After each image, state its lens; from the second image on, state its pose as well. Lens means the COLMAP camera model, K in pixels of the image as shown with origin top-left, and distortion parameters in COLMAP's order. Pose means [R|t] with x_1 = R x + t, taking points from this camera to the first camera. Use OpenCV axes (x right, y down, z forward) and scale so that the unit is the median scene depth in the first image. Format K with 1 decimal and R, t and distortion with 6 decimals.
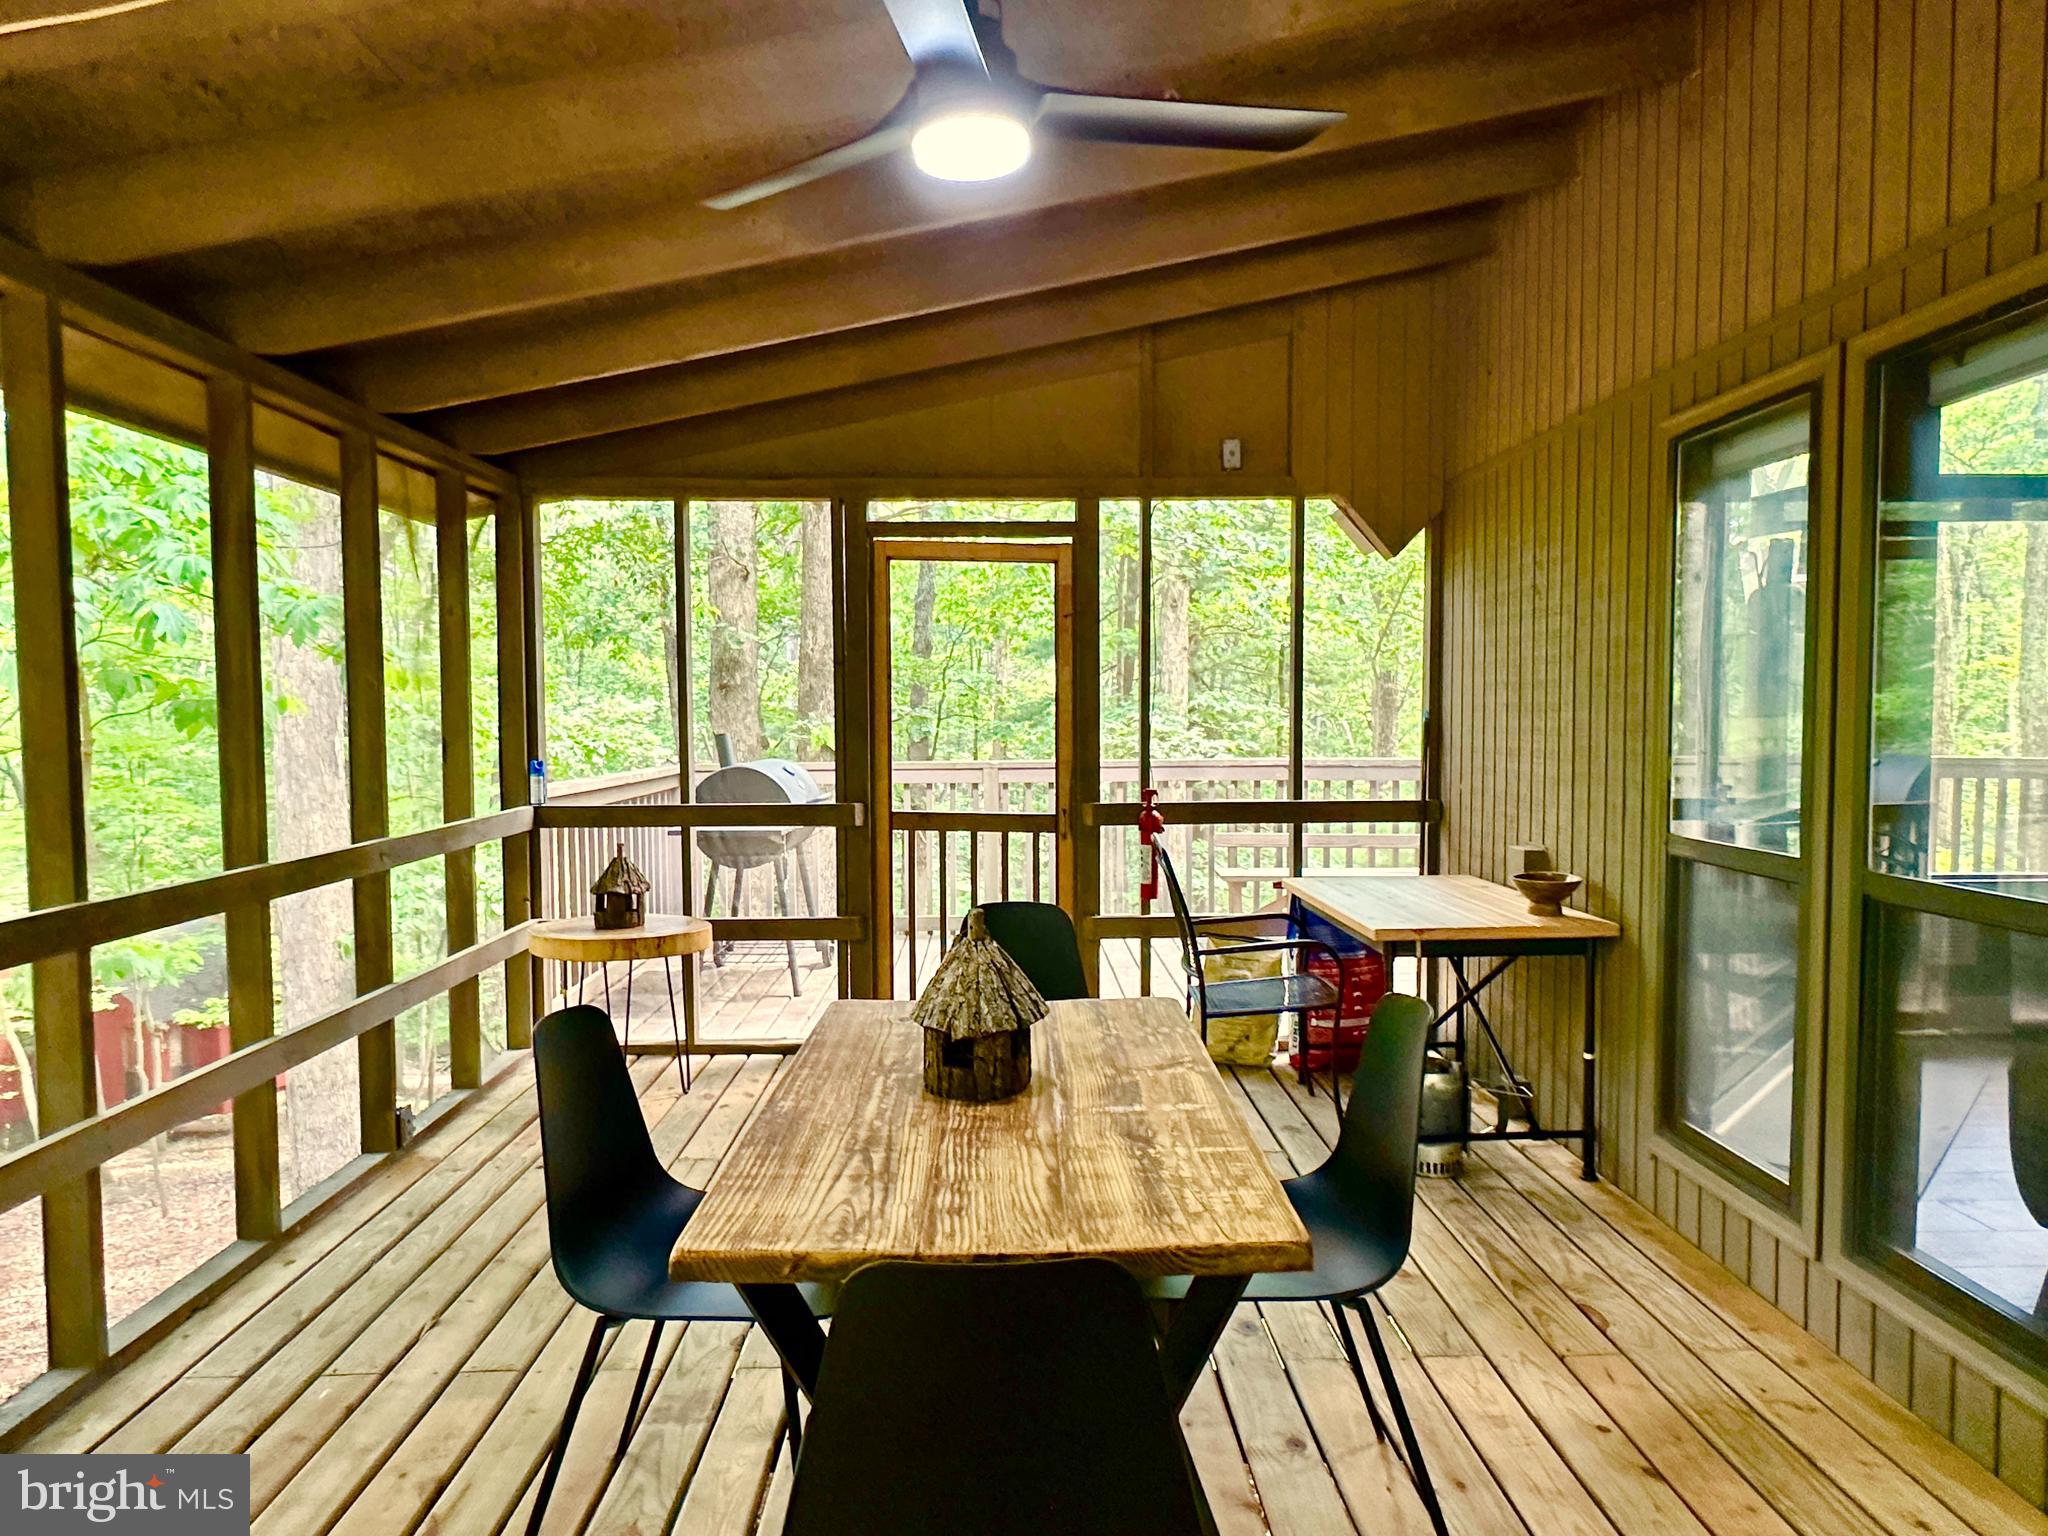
lens RADIAL K [[1226.1, 0, 1024.0], [0, 1226.1, 768.0], [0, 0, 1]] dist [-0.005572, 0.000988]
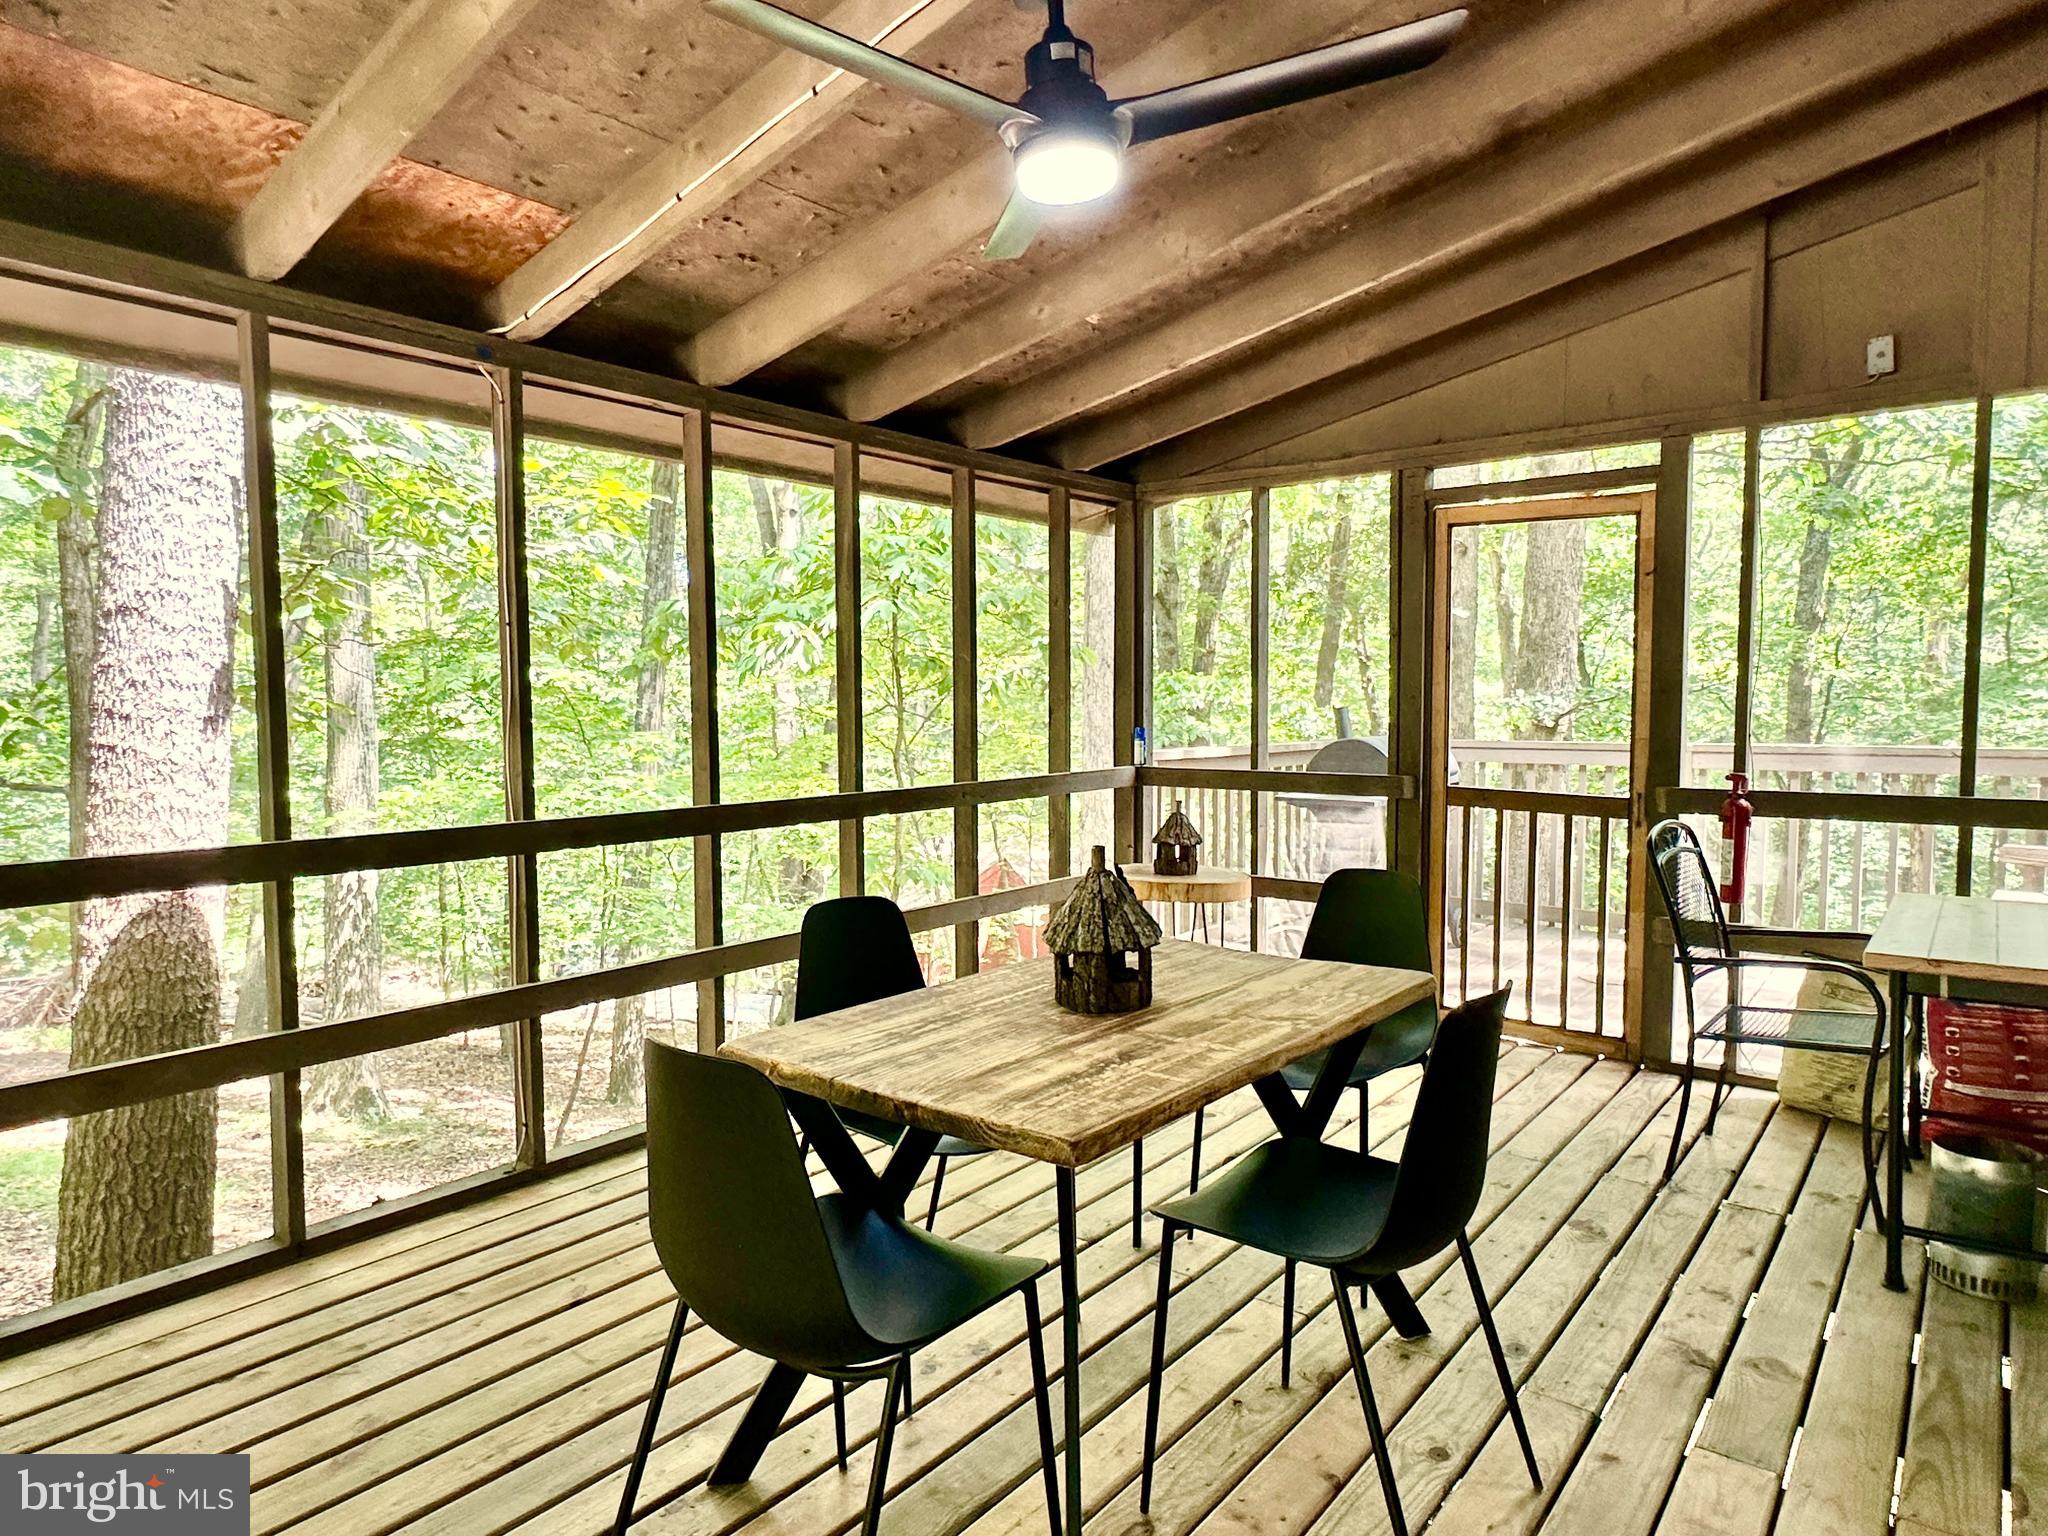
lens RADIAL K [[1226.1, 0, 1024.0], [0, 1226.1, 768.0], [0, 0, 1]] dist [-0.005572, 0.000988]
pose [[0.764085, 0.038096, -0.643990, 0.270190], [-0.029904, 0.999273, 0.023633, 0.008245], [0.644422, 0.001200, 0.764669, 0.039746]]
